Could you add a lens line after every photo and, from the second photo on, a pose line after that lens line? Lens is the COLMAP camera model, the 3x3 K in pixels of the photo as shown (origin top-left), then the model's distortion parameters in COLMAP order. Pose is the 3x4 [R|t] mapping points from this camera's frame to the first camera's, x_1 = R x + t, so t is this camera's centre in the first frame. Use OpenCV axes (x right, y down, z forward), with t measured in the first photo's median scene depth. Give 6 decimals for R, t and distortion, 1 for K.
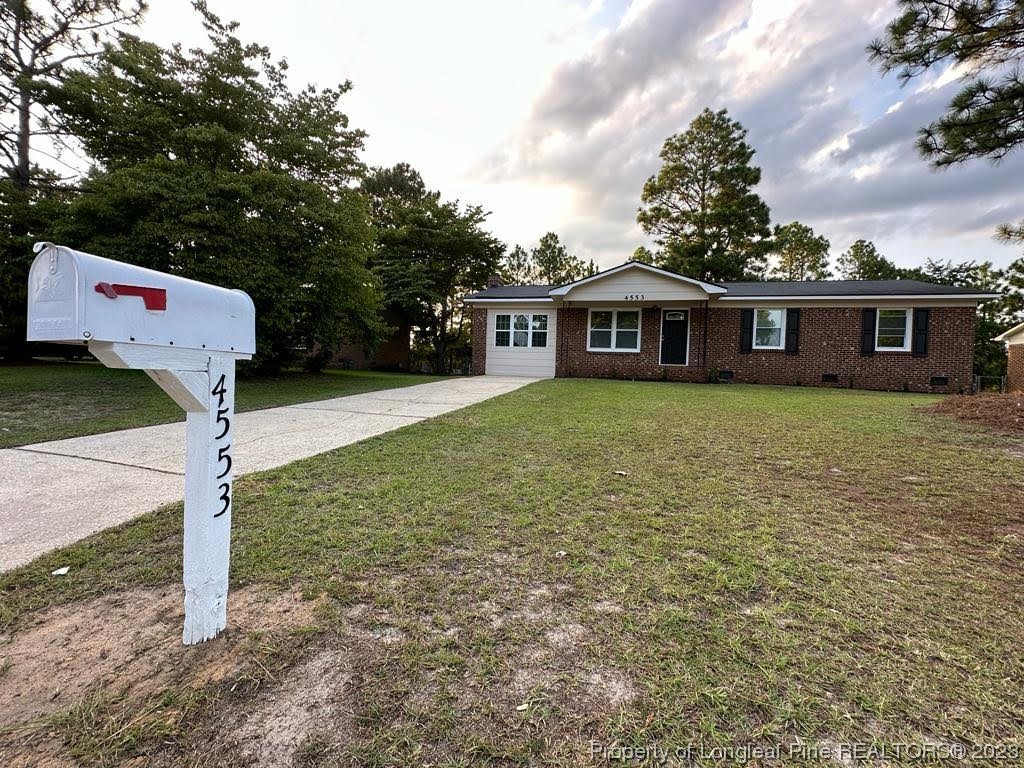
lens RADIAL K [[411.5, 0, 512.0], [0, 411.5, 384.0], [0, 0, 1]] dist [0.001614, 0.000771]
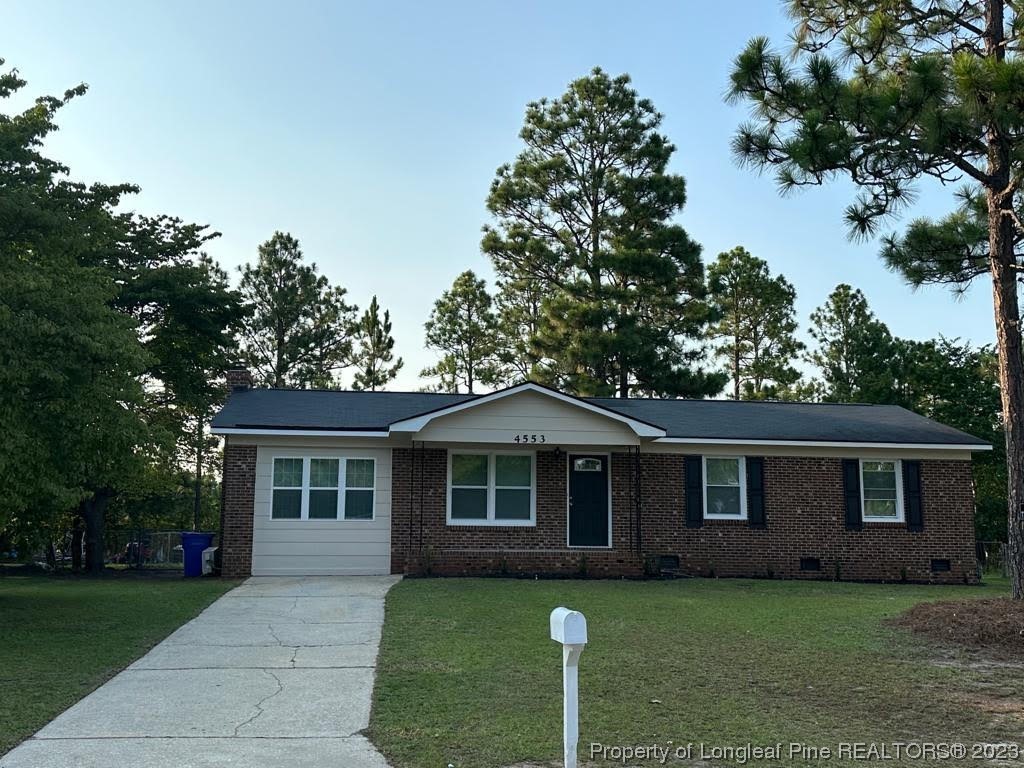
lens RADIAL K [[1105.0, 0, 512.0], [0, 1105.0, 384.0], [0, 0, 1]] dist [0.305961, -0.727149]
pose [[0.923975, 0.020649, 0.381894, -0.304170], [0.035049, 0.989768, -0.138317, -0.055534], [-0.380842, 0.141187, 0.913797, -0.425634]]
